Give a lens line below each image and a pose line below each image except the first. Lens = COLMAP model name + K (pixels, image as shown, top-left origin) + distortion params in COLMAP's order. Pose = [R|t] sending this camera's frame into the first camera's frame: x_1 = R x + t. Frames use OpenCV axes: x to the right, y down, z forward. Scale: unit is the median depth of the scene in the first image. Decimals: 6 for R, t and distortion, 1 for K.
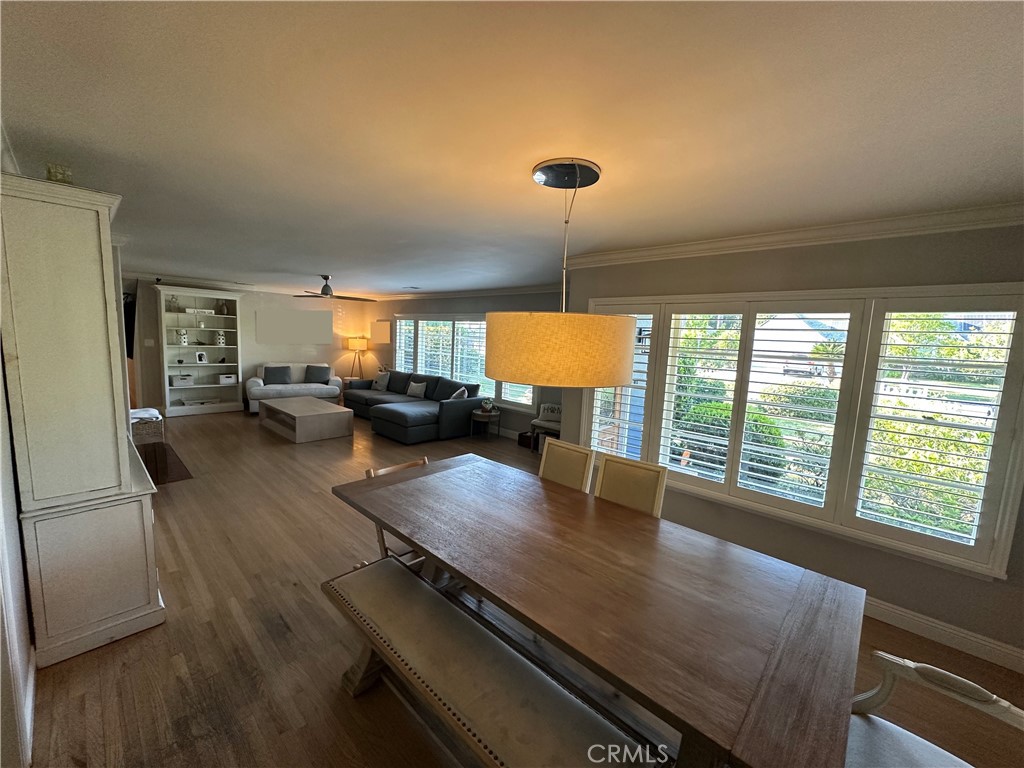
lens RADIAL K [[407.2, 0, 512.7], [0, 407.2, 385.2], [0, 0, 1]] dist [-0.006151, 0.001420]
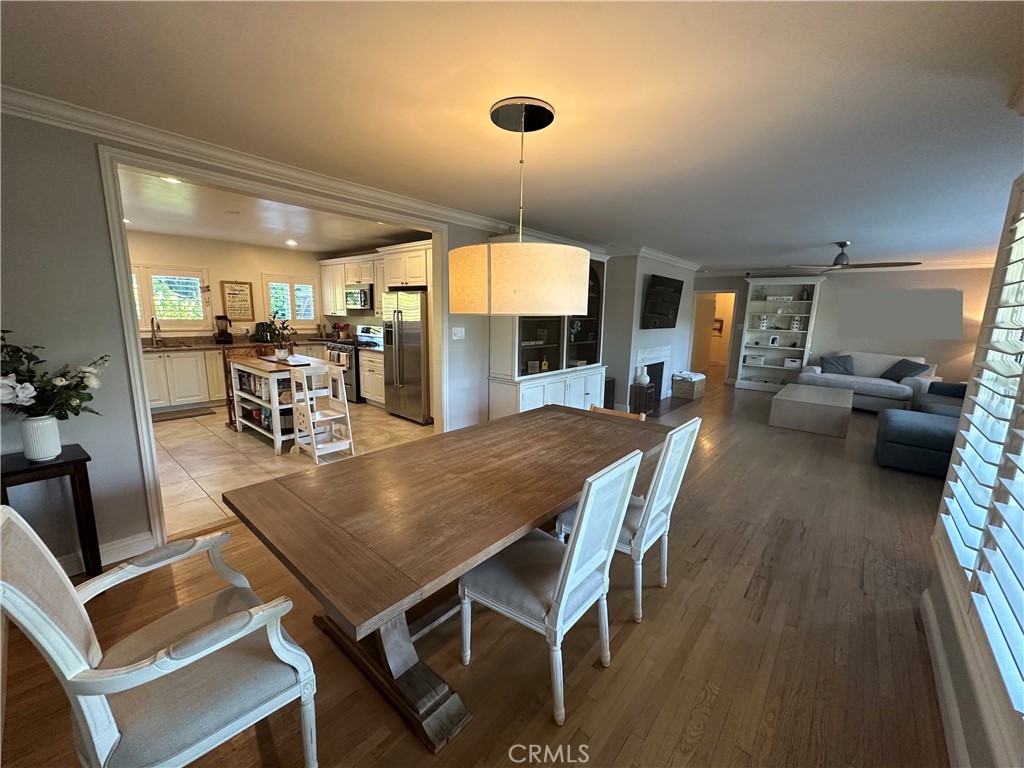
lens RADIAL K [[407.2, 0, 510.6], [0, 407.2, 386.0], [0, 0, 1]] dist [-0.006151, 0.001420]
pose [[0.042136, 0.136835, -0.989697, 0.308937], [-0.140541, 0.981540, 0.129723, 0.009076], [0.989178, 0.133627, 0.060589, 0.247181]]
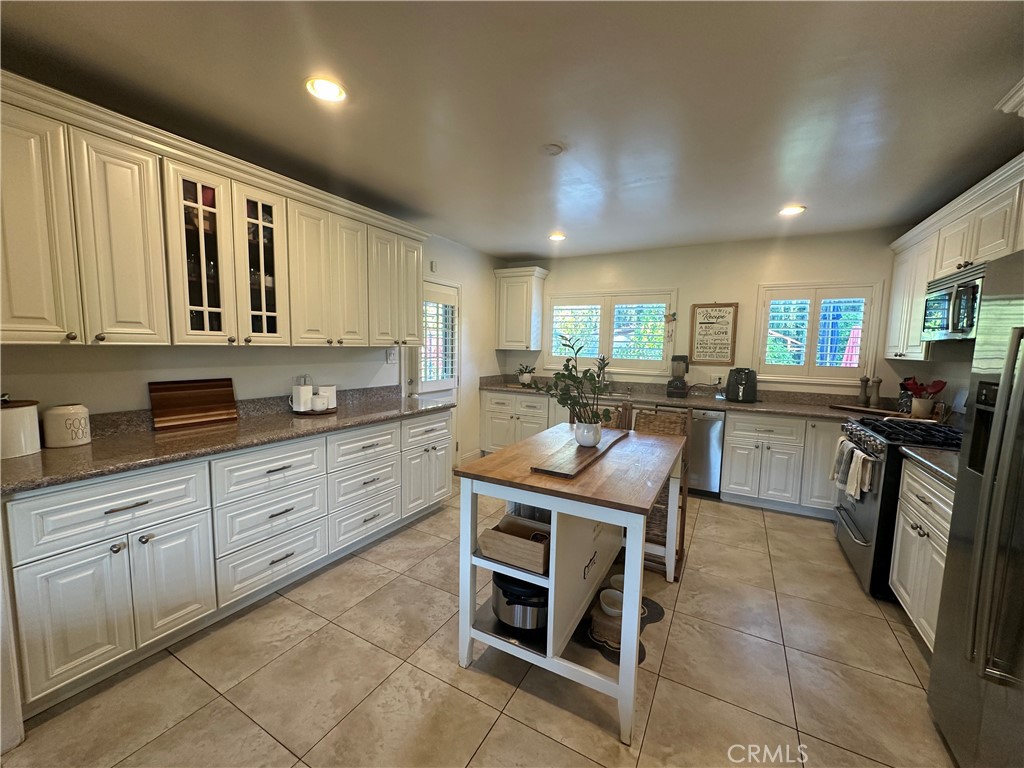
lens RADIAL K [[407.2, 0, 513.5], [0, 407.2, 386.0], [0, 0, 1]] dist [-0.006151, 0.001420]
pose [[-0.967611, -0.040849, -0.249121, -0.197356], [-0.092898, 0.975193, 0.200919, 0.008697], [0.234733, 0.217554, -0.947402, 0.177356]]
